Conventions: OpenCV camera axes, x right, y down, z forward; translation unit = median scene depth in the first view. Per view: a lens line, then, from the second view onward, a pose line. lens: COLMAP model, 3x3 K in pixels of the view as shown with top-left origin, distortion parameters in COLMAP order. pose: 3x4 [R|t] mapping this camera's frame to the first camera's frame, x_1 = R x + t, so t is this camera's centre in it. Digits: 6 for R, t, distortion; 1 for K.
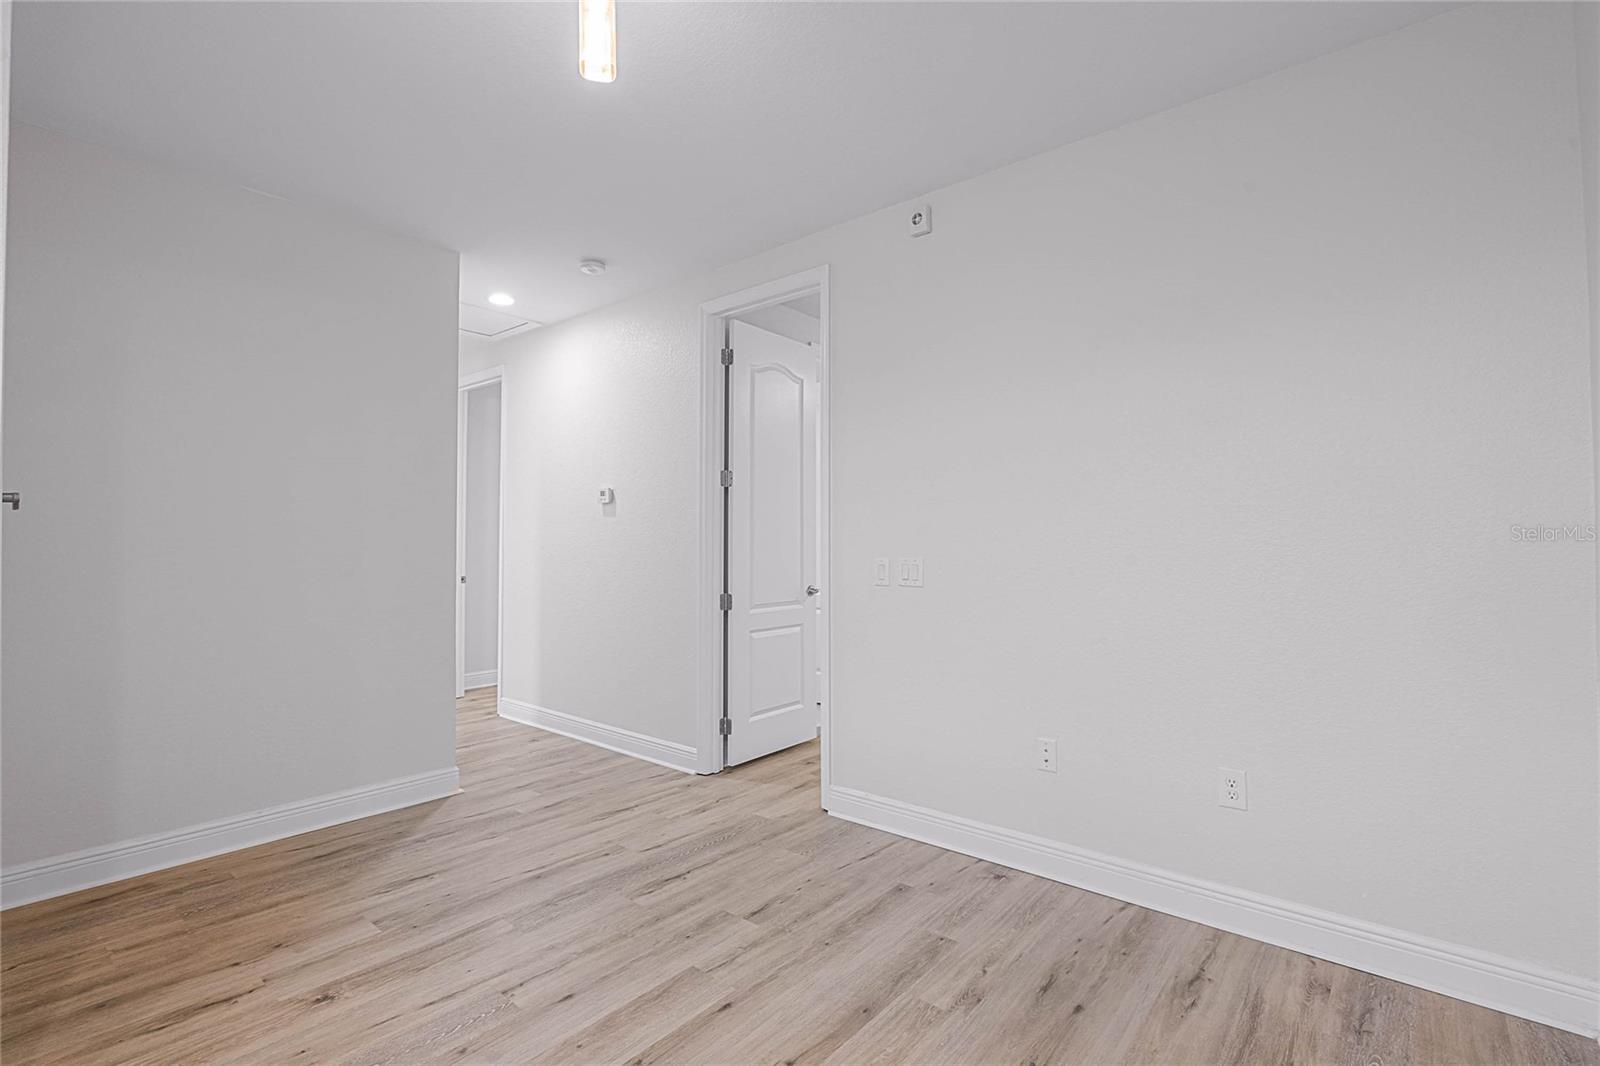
lens RADIAL K [[733.9, 0, 762.1], [0, 733.9, 532.9], [0, 0, 1]] dist [-0.001497, -0.002005]
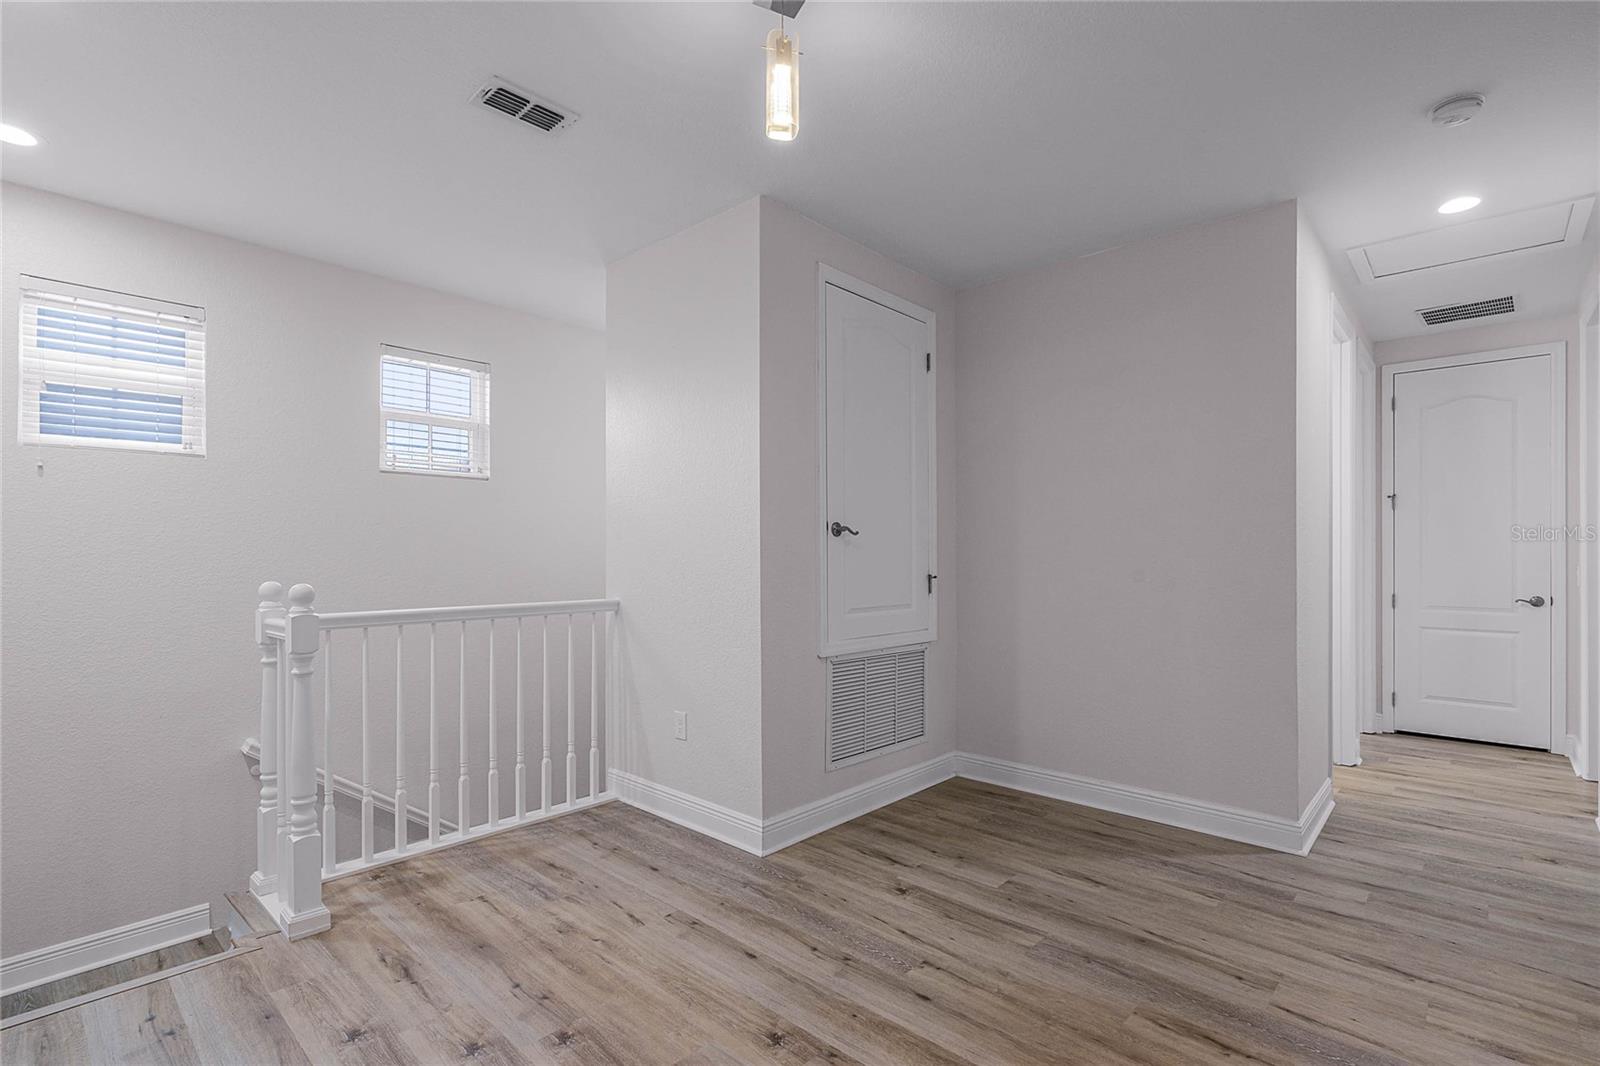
lens RADIAL K [[733.9, 0, 828.9], [0, 733.9, 550.8], [0, 0, 1]] dist [-0.001497, -0.002005]
pose [[0.014795, -0.003459, -0.999885, 0.551971], [0.011968, 0.999923, -0.003282, 0.012651], [0.999819, -0.011918, 0.014835, 0.633377]]
